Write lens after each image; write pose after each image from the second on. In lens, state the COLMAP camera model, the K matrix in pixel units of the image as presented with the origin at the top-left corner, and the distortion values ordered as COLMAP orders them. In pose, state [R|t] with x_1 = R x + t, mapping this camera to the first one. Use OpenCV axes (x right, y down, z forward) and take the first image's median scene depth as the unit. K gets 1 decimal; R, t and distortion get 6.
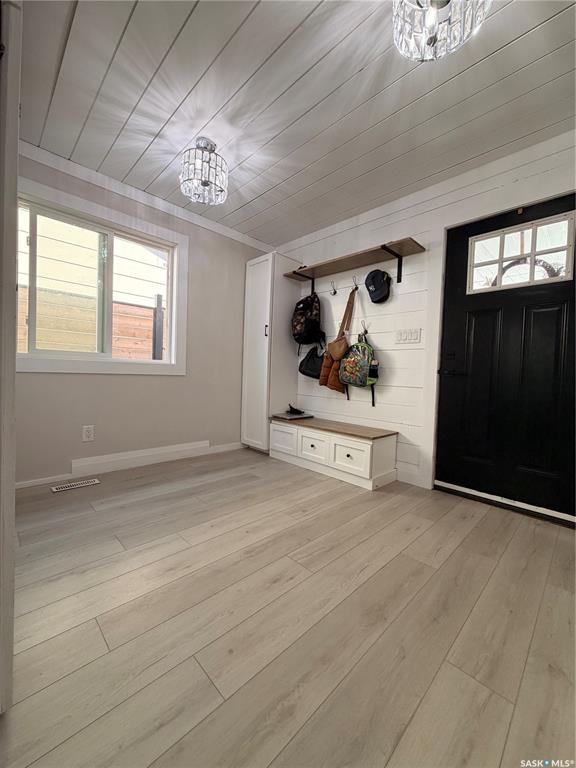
lens RADIAL K [[303.4, 0, 284.8], [0, 303.4, 381.8], [0, 0, 1]] dist [-0.000923, 0.000275]
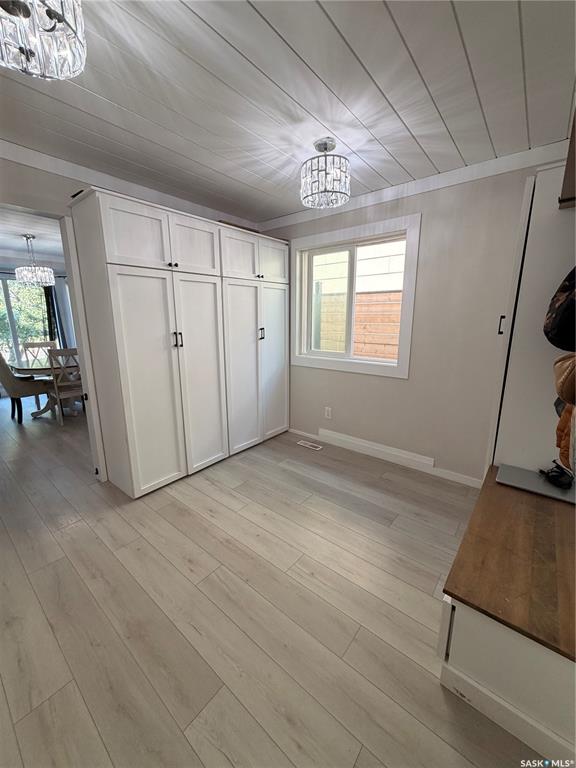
lens RADIAL K [[303.4, 0, 287.2], [0, 303.4, 381.3], [0, 0, 1]] dist [-0.000923, 0.000275]
pose [[0.112461, 0.170160, -0.978978, 0.815488], [-0.022946, 0.985410, 0.168642, -0.250348], [0.993391, 0.003498, 0.114725, 0.861770]]
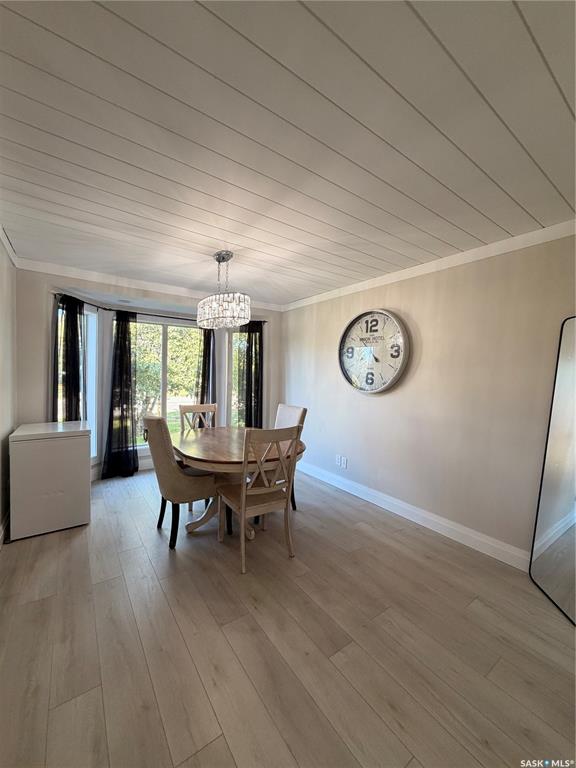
lens RADIAL K [[303.4, 0, 284.3], [0, 303.4, 383.8], [0, 0, 1]] dist [-0.000923, 0.000275]
pose [[-0.153017, -0.014504, -0.988117, 0.748499], [-0.069271, 0.997590, -0.003916, -0.250197], [0.985793, 0.067848, -0.153653, 0.798779]]
